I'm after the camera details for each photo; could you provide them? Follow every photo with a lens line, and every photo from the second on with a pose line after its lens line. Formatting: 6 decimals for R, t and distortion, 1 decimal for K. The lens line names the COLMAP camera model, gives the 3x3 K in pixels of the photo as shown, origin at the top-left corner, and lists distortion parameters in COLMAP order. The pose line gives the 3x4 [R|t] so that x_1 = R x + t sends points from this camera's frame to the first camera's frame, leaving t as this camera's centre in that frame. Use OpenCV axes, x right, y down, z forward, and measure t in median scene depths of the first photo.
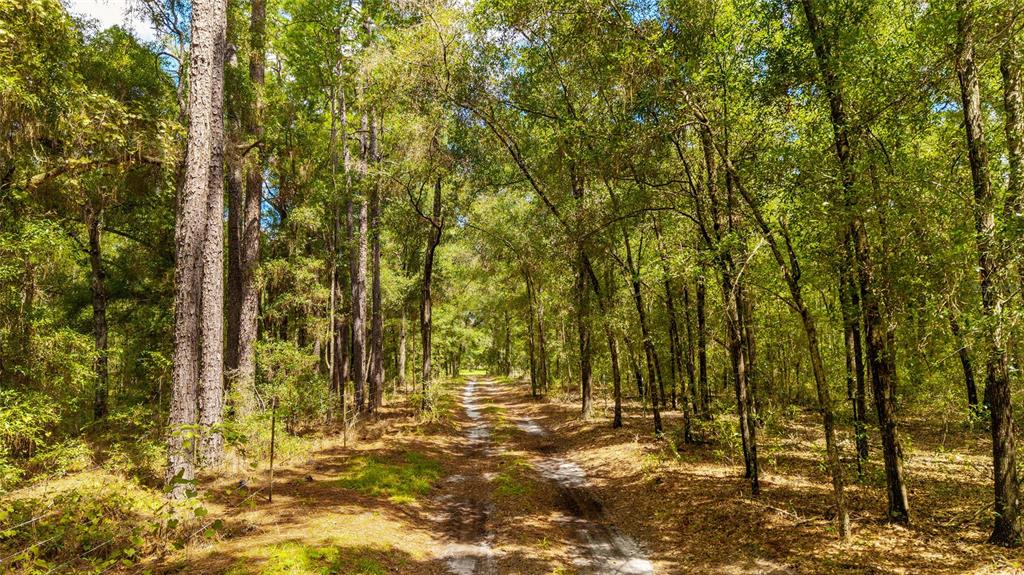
lens RADIAL K [[719.7, 0, 512.1], [0, 719.7, 291.5], [0, 0, 1]] dist [0.040759, -0.015467]
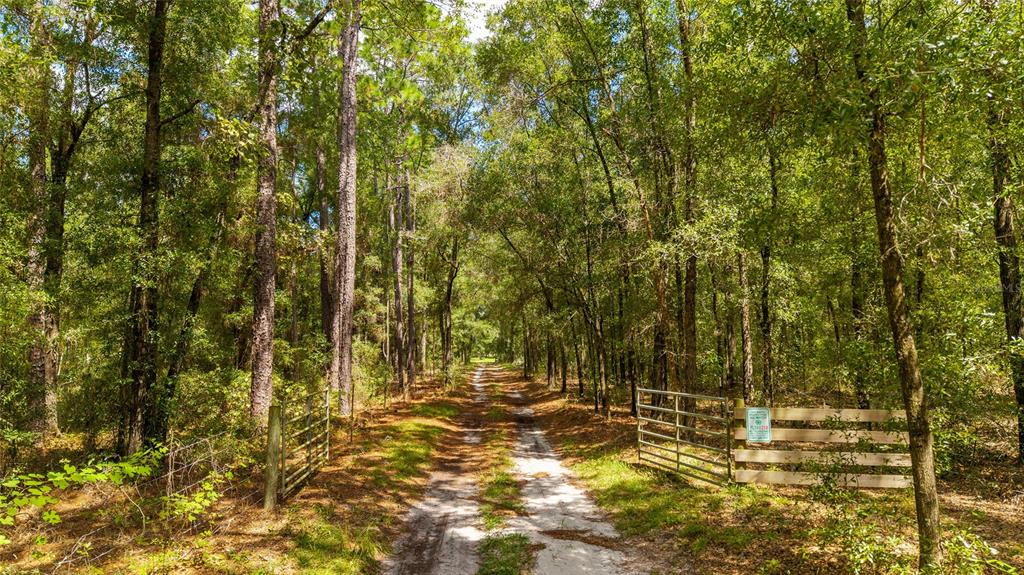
lens RADIAL K [[719.7, 0, 512.1], [0, 719.7, 284.2], [0, 0, 1]] dist [0.040759, -0.015467]
pose [[0.999877, -0.001246, -0.015623, 0.030415], [0.001351, 0.999976, 0.006730, -0.042344], [0.015615, -0.006751, 0.999855, -0.385204]]
